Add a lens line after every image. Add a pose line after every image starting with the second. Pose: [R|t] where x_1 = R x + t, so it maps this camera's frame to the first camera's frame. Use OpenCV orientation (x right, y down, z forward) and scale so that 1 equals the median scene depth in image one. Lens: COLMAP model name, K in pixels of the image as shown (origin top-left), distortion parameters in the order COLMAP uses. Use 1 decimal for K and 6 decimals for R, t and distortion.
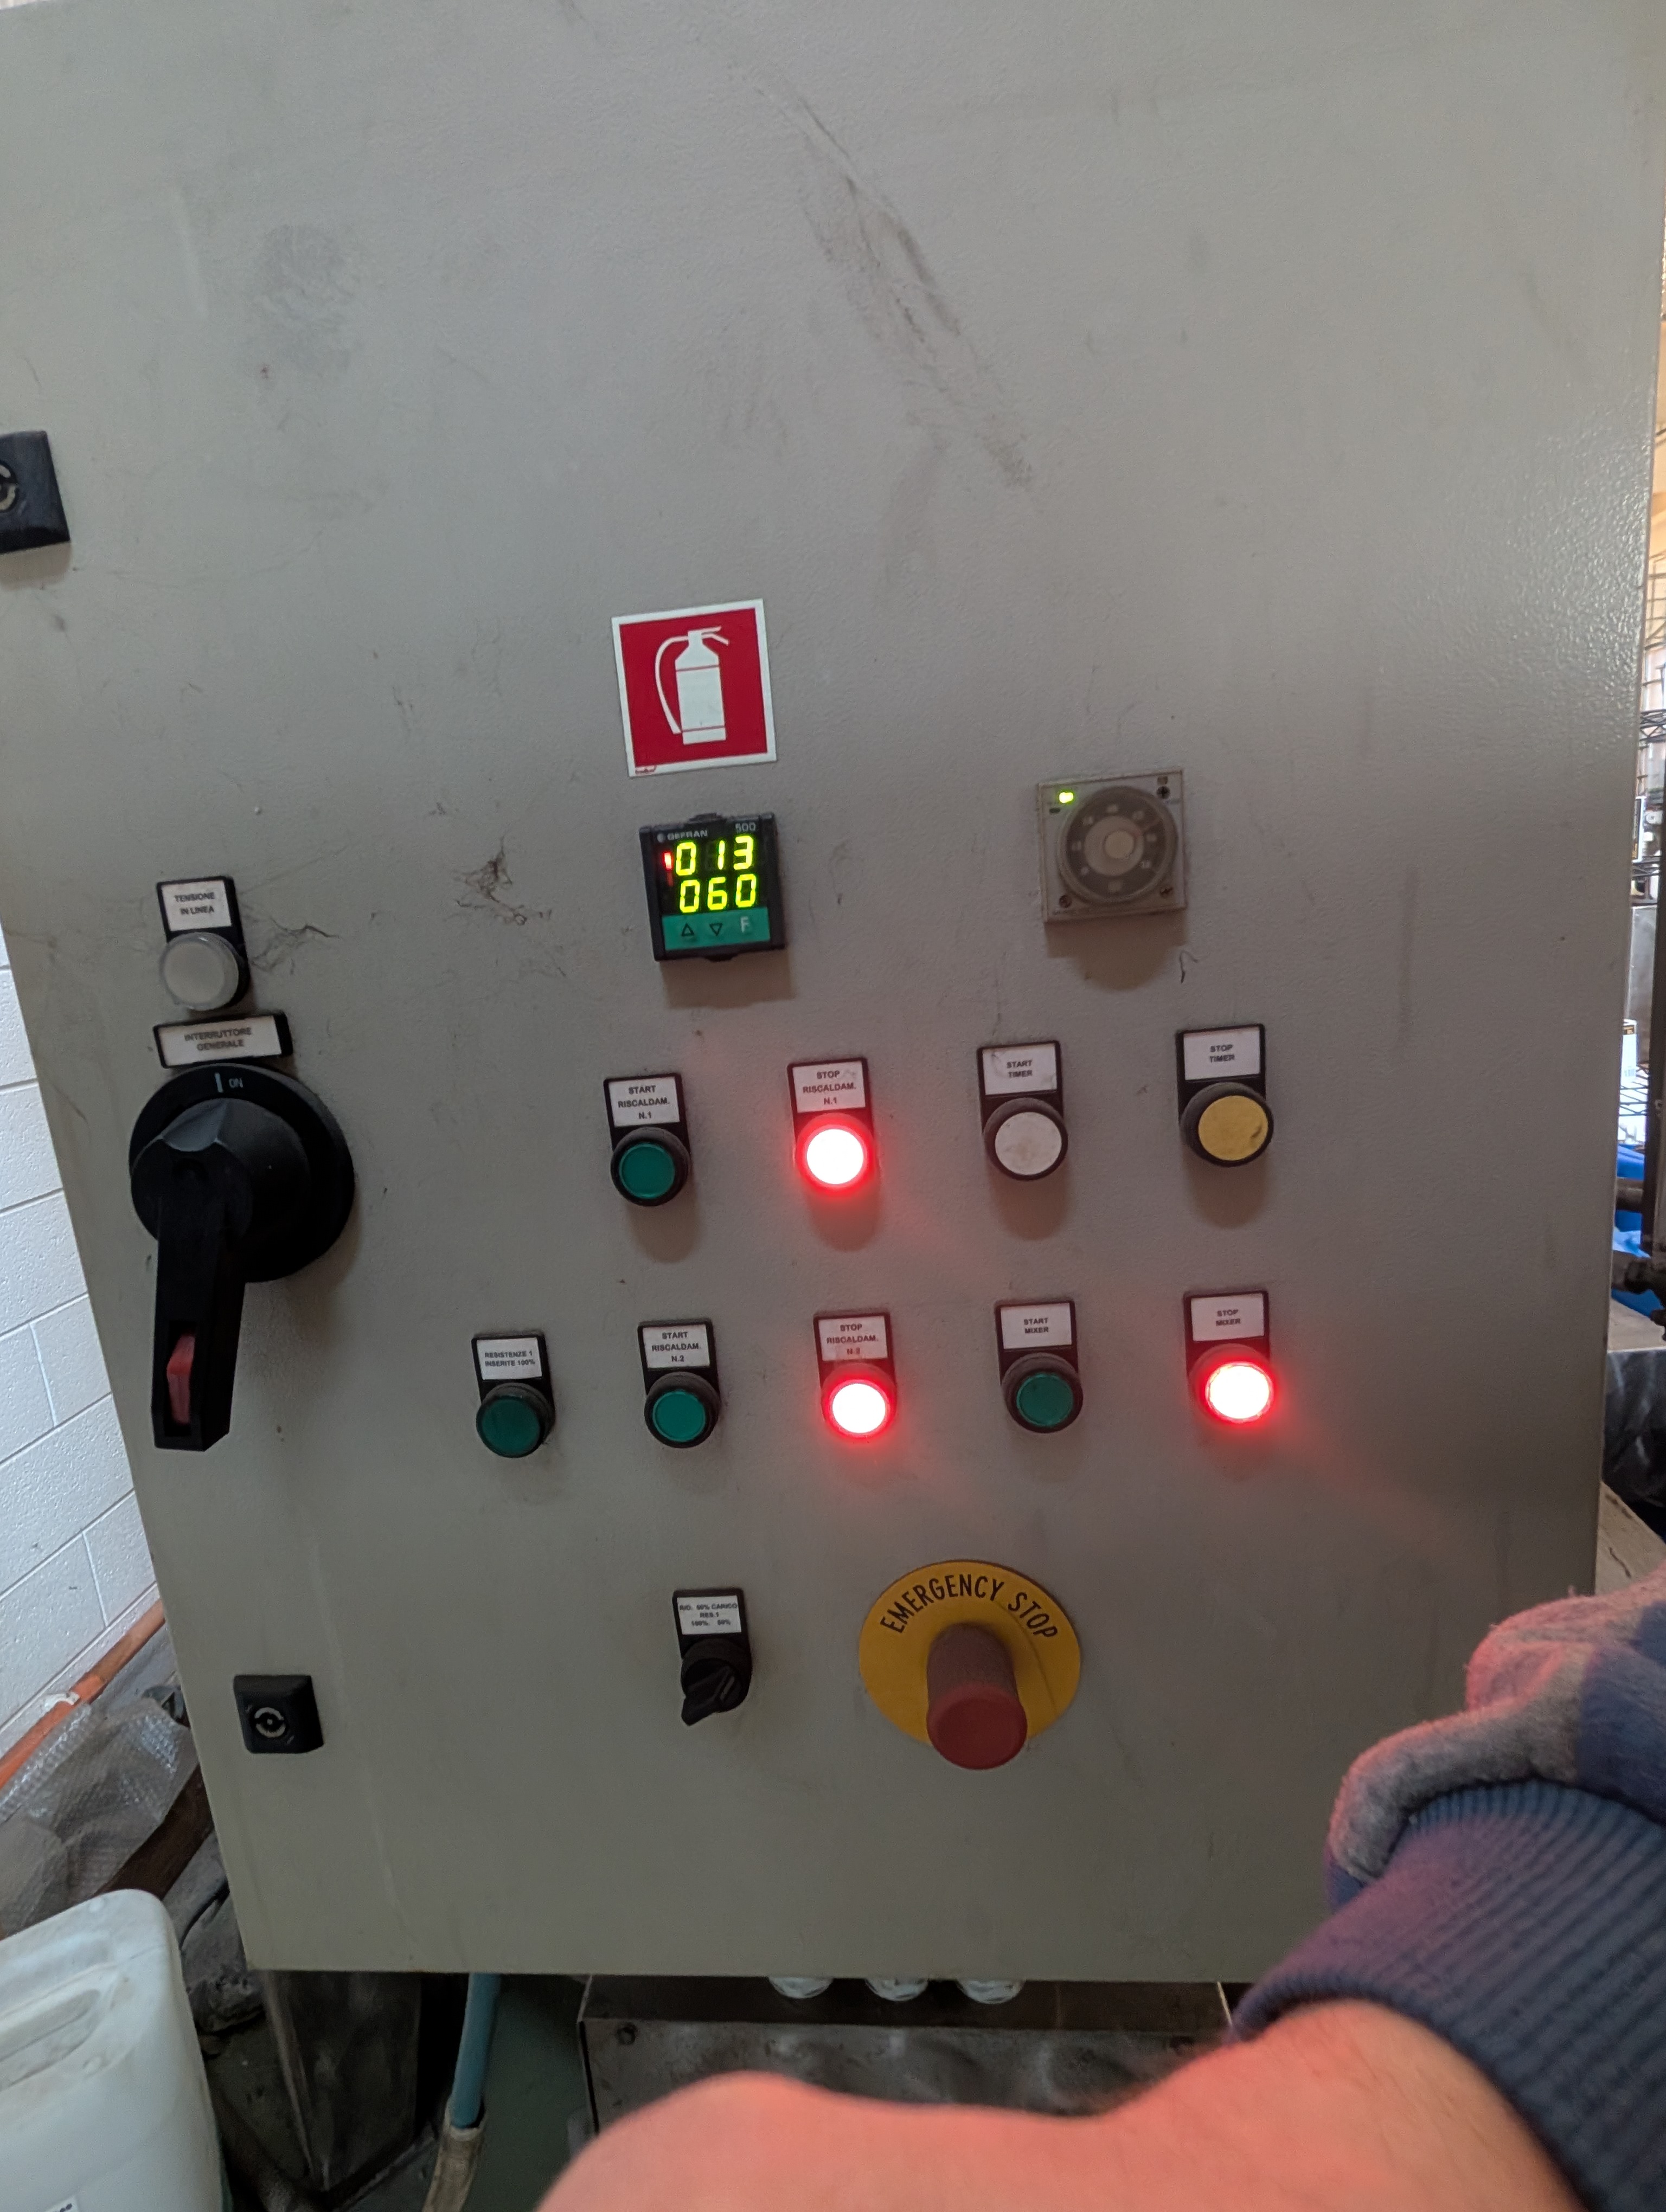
lens RADIAL K [[1006.5, 0, 833.0], [0, 1006.5, 1106.0], [0, 0, 1]] dist [0.000174, 0.001434]
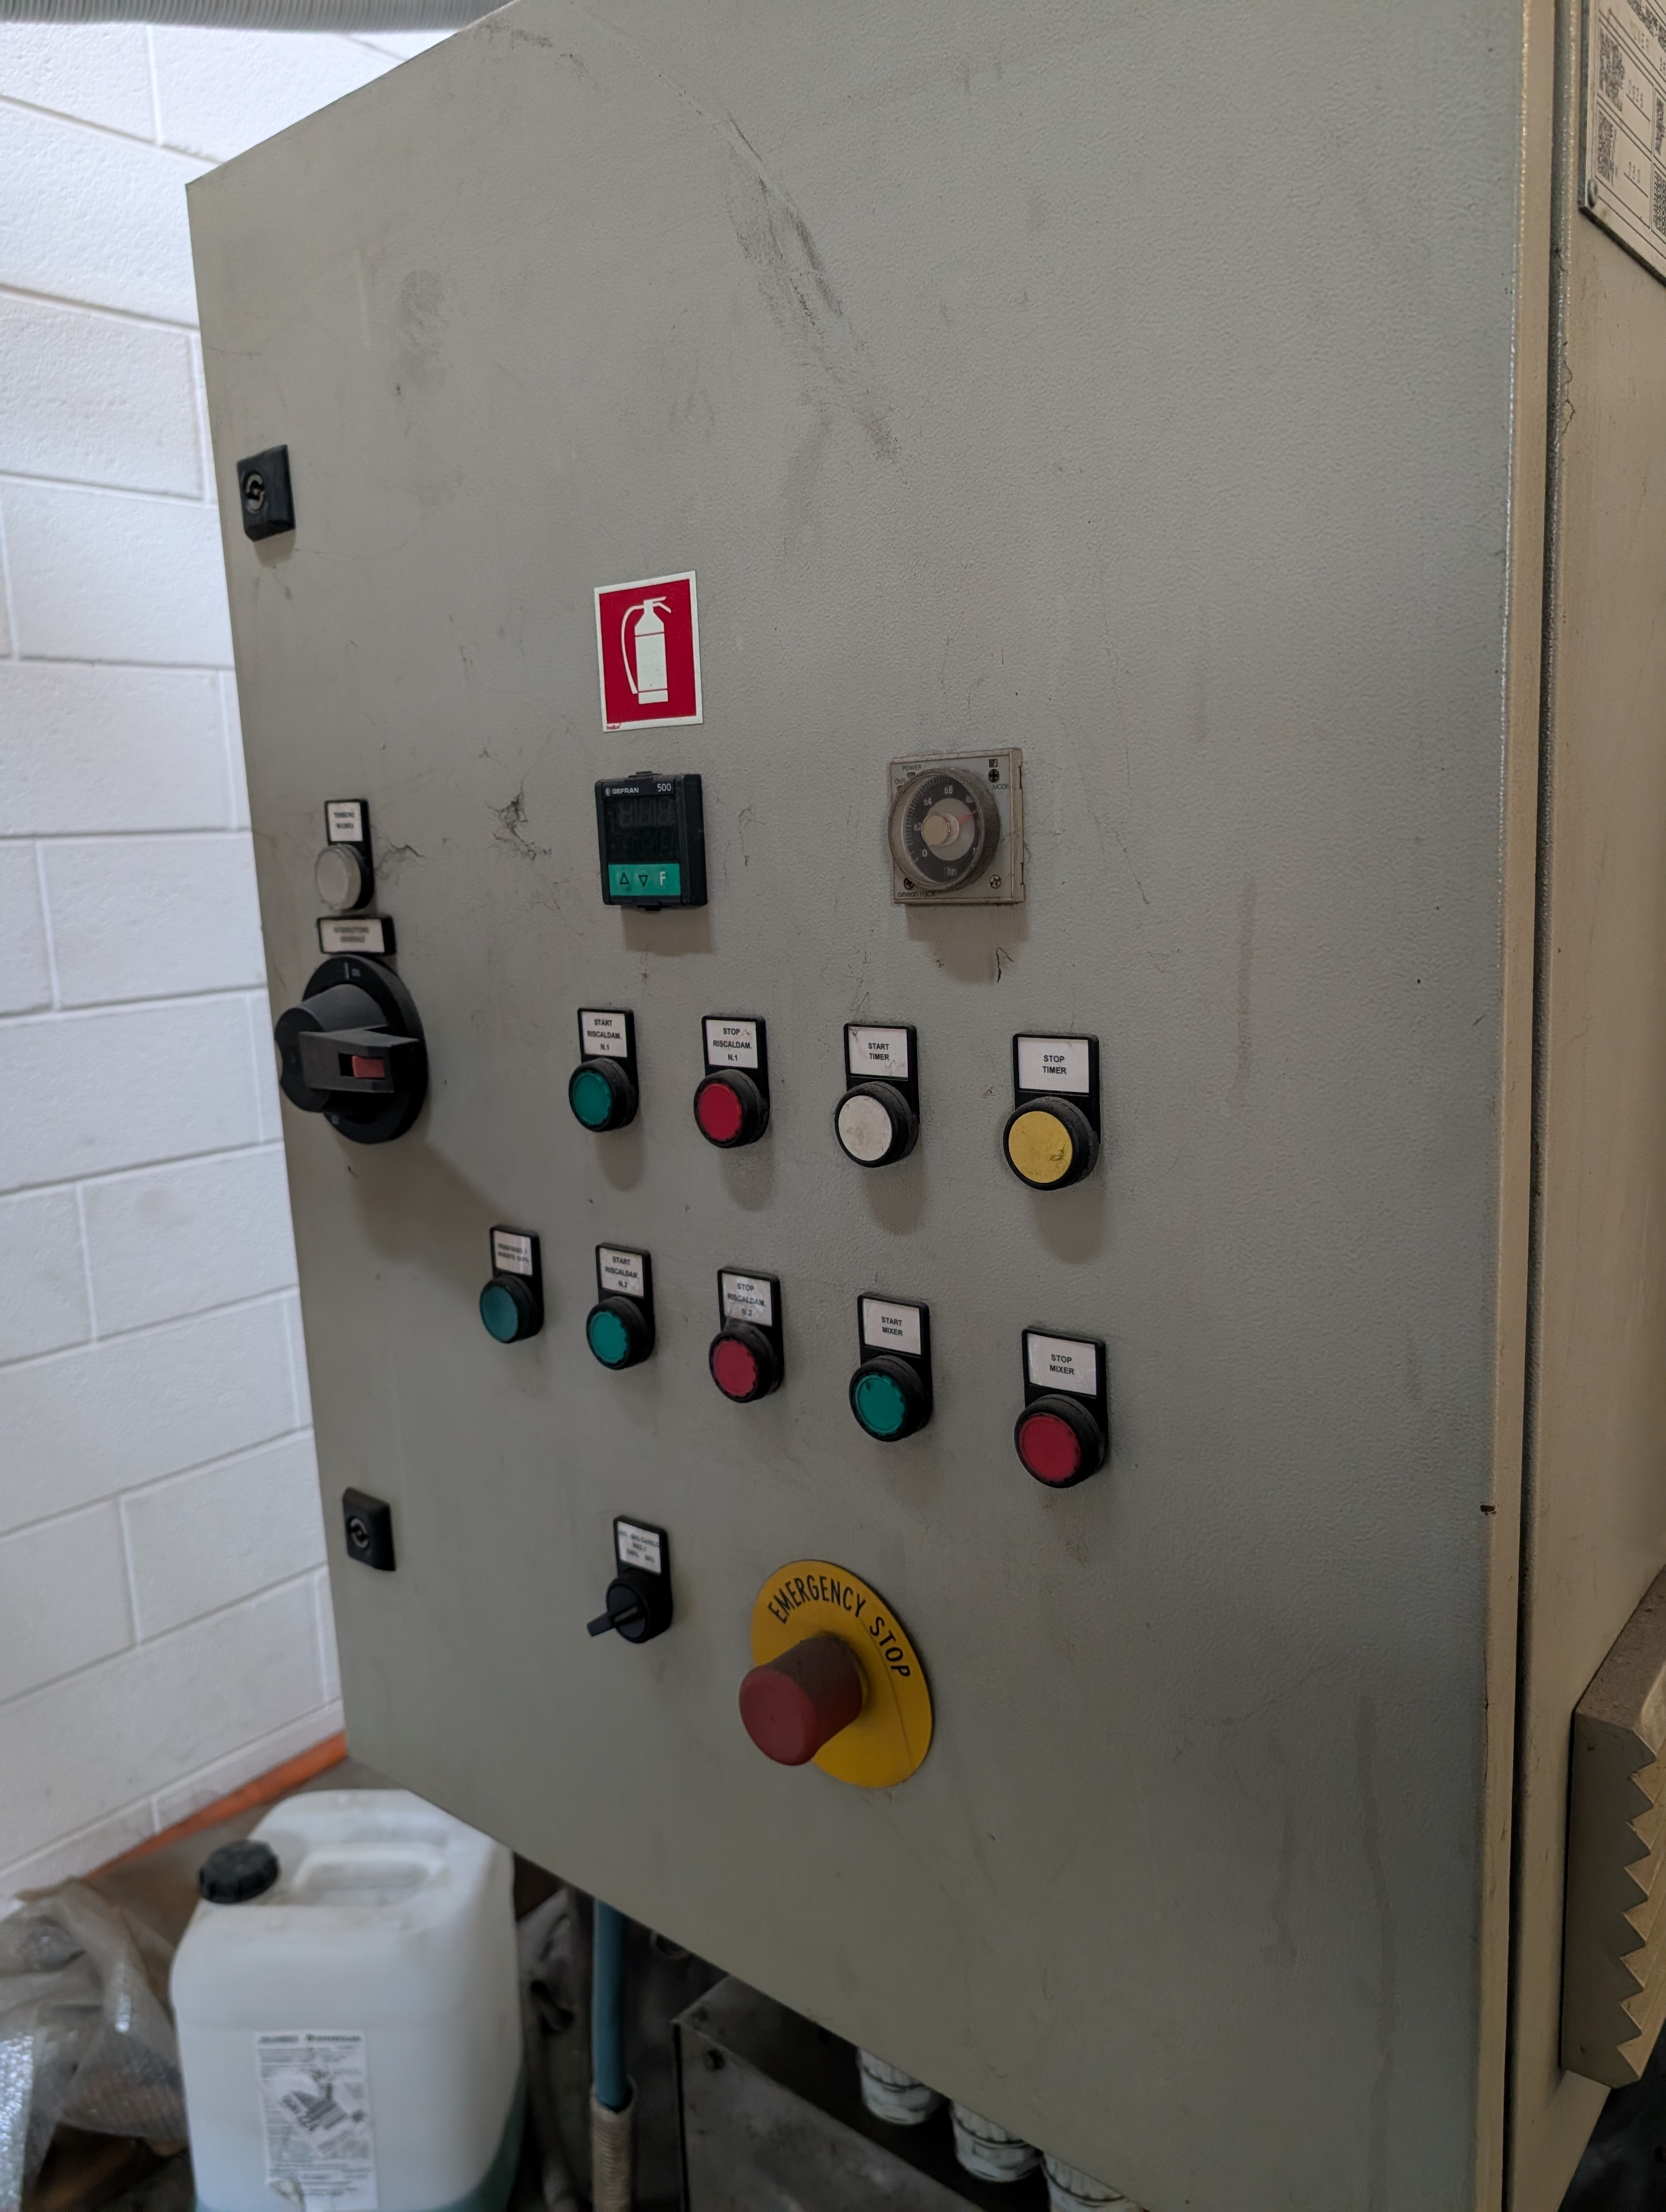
lens RADIAL K [[1623.5, 0, 833.0], [0, 1623.5, 1106.0], [0, 0, 1]] dist [0.001732, -0.006239]
pose [[0.825671, 0.157279, -0.541784, 0.987780], [-0.139088, 0.987459, 0.074689, -0.094247], [0.546737, 0.013687, 0.837193, -0.307965]]
